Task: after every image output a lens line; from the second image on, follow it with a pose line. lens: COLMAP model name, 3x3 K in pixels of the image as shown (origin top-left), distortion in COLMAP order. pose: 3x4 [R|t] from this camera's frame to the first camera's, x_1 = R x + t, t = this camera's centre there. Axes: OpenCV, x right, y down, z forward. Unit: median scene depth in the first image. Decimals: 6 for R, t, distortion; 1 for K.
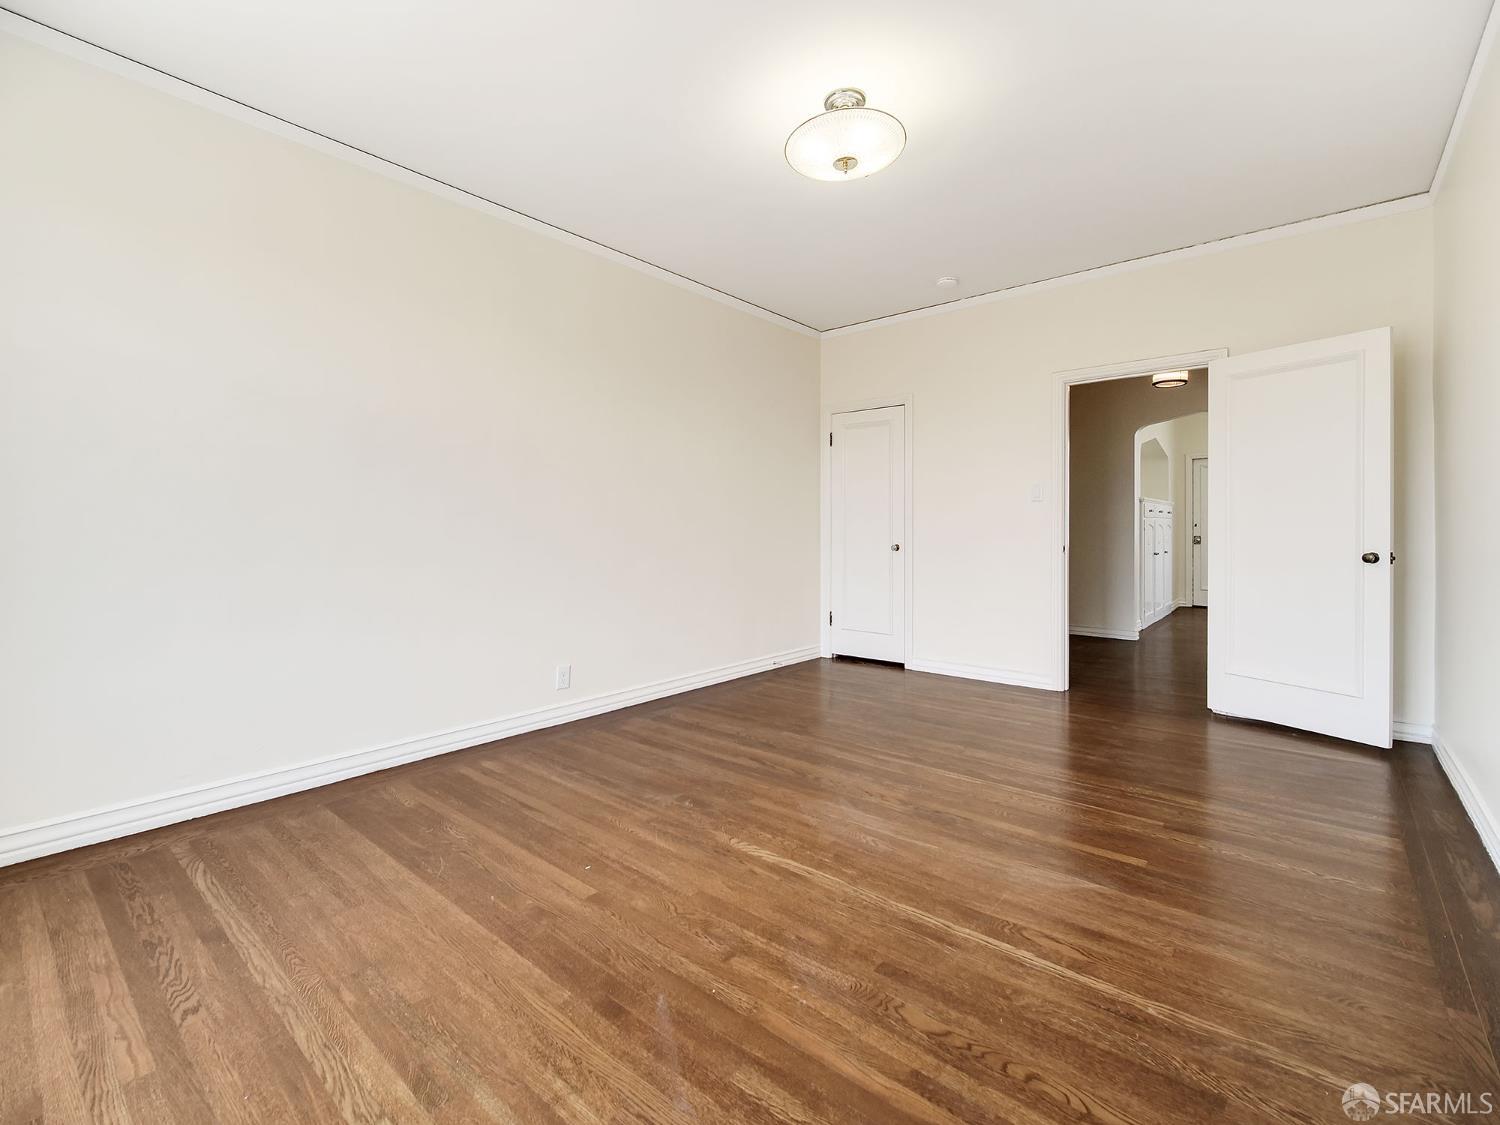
lens RADIAL K [[668.3, 0, 745.7], [0, 668.3, 552.4], [0, 0, 1]] dist [-0.000637, -0.000636]
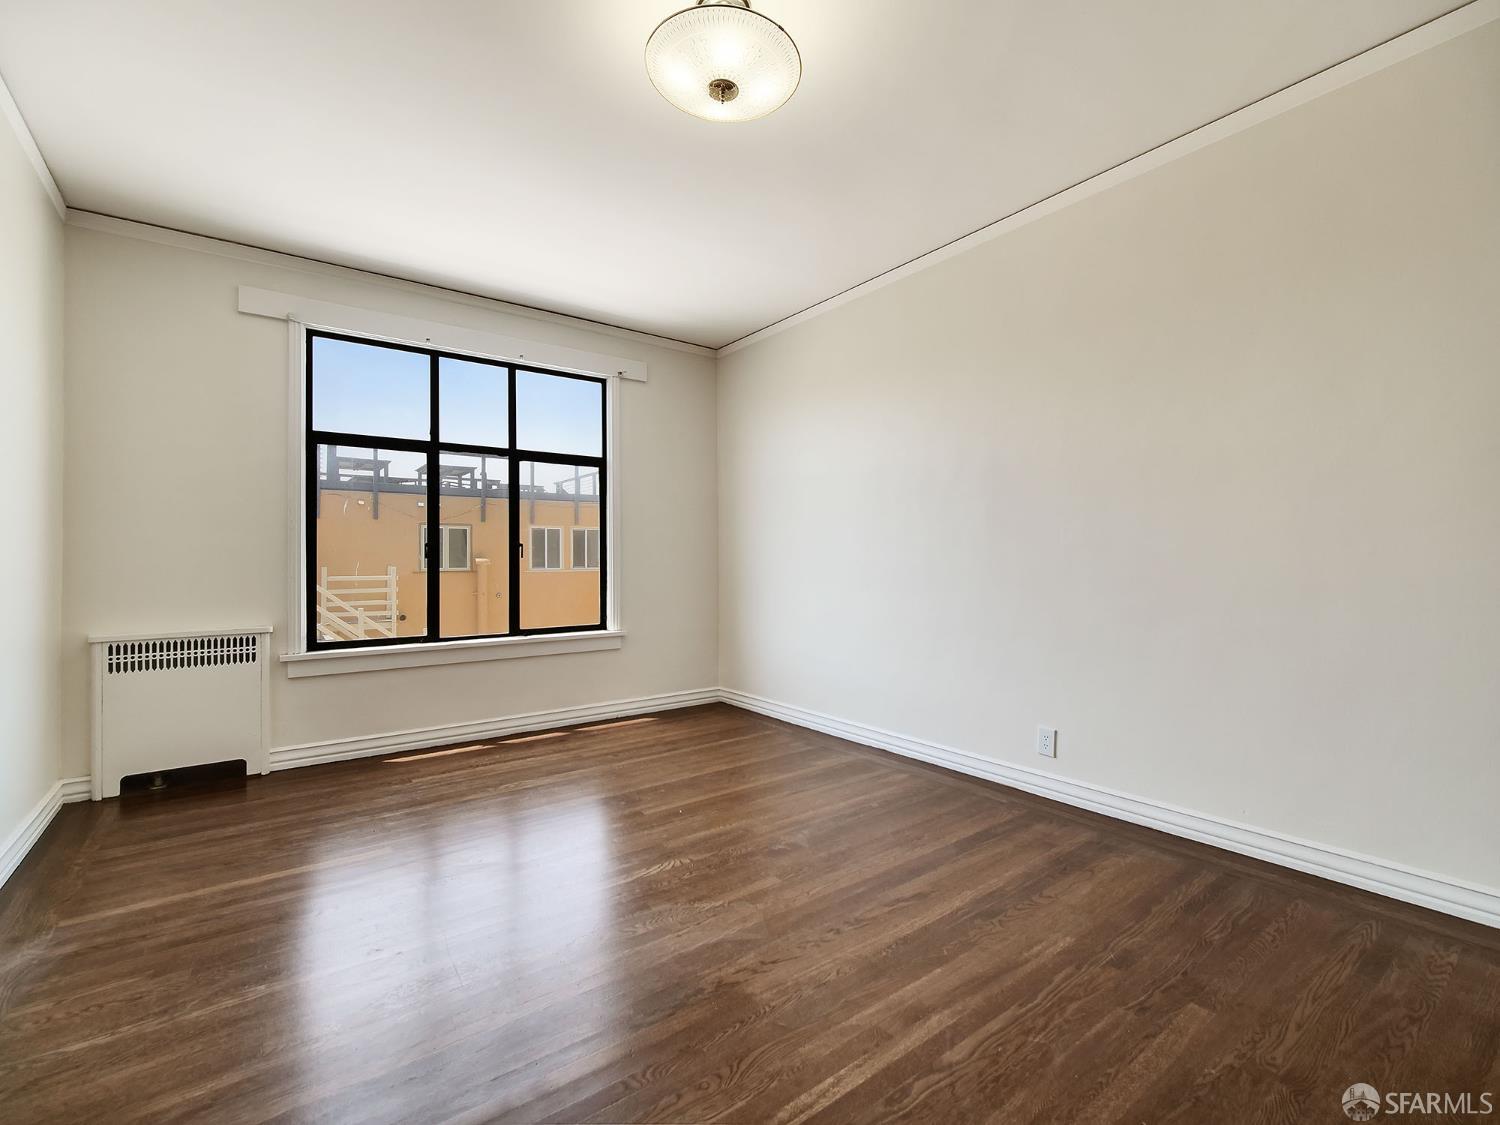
lens RADIAL K [[668.3, 0, 745.7], [0, 668.3, 552.4], [0, 0, 1]] dist [-0.000637, -0.000636]
pose [[-0.223276, -0.009420, -0.974710, 0.980175], [-0.025697, 0.999663, -0.003775, -0.053243], [0.974417, 0.024205, -0.223442, 1.297014]]
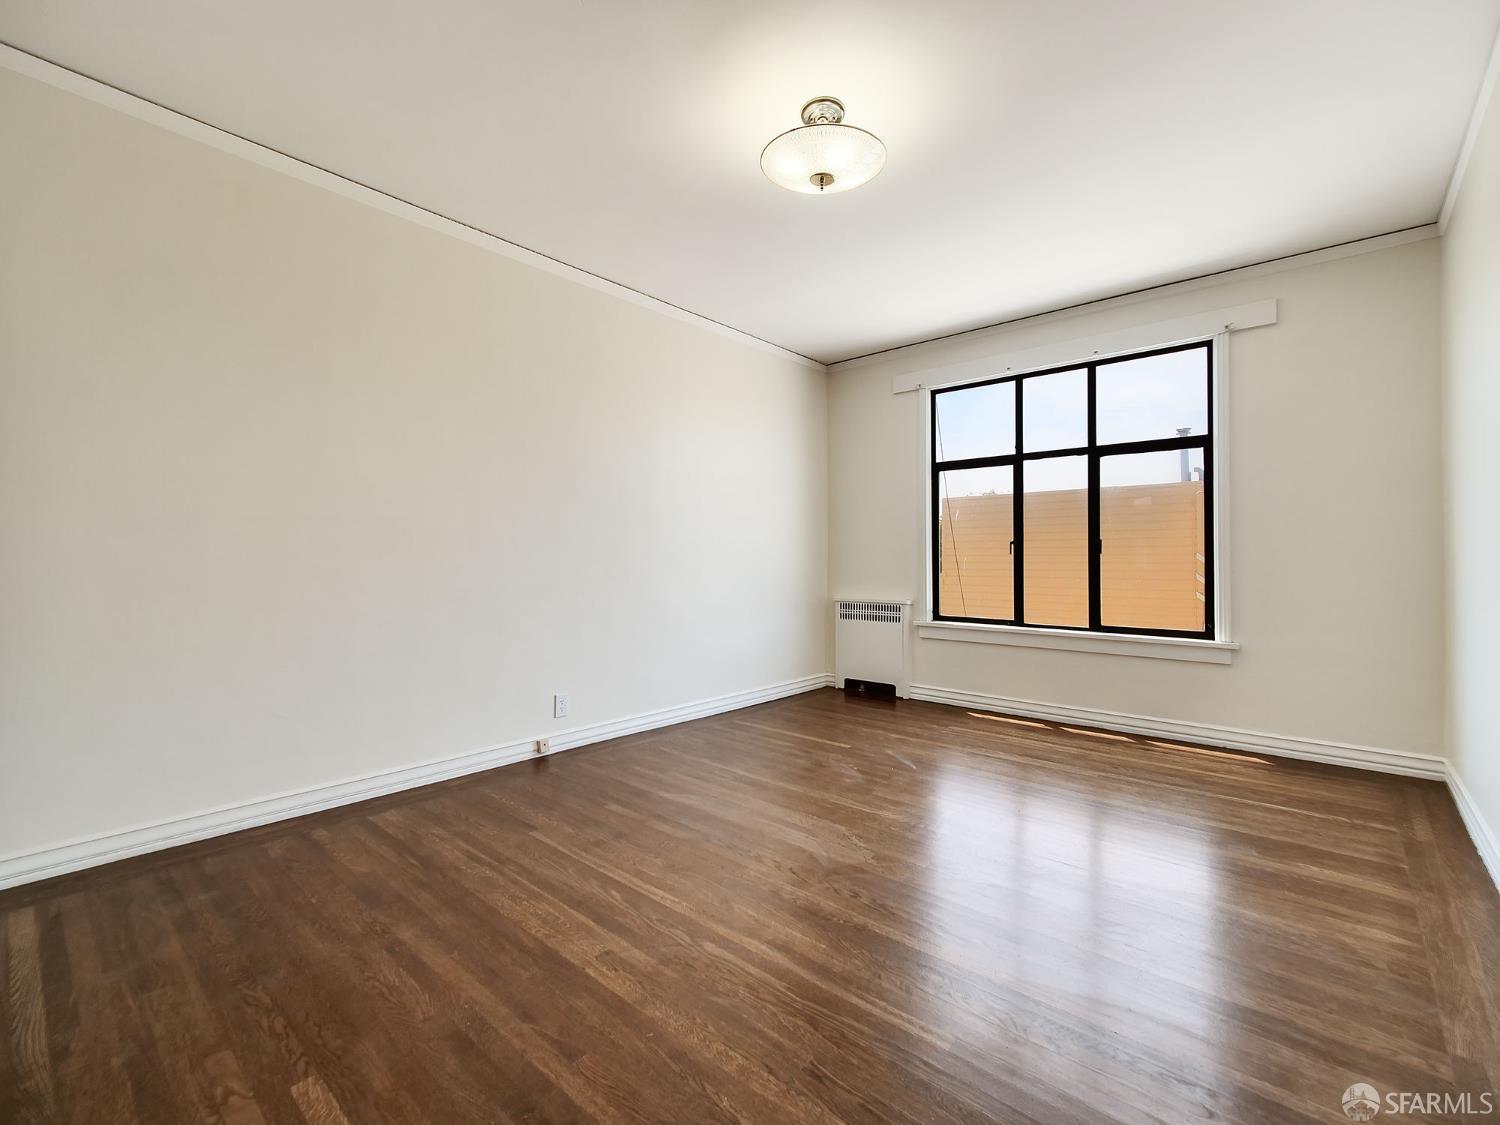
lens RADIAL K [[668.3, 0, 745.7], [0, 668.3, 552.4], [0, 0, 1]] dist [-0.000637, -0.000636]
pose [[-0.999763, 0.000741, 0.021775, 0.260910], [0.001245, 0.999732, 0.023122, -0.076639], [-0.021752, 0.023144, -0.999495, 2.141766]]
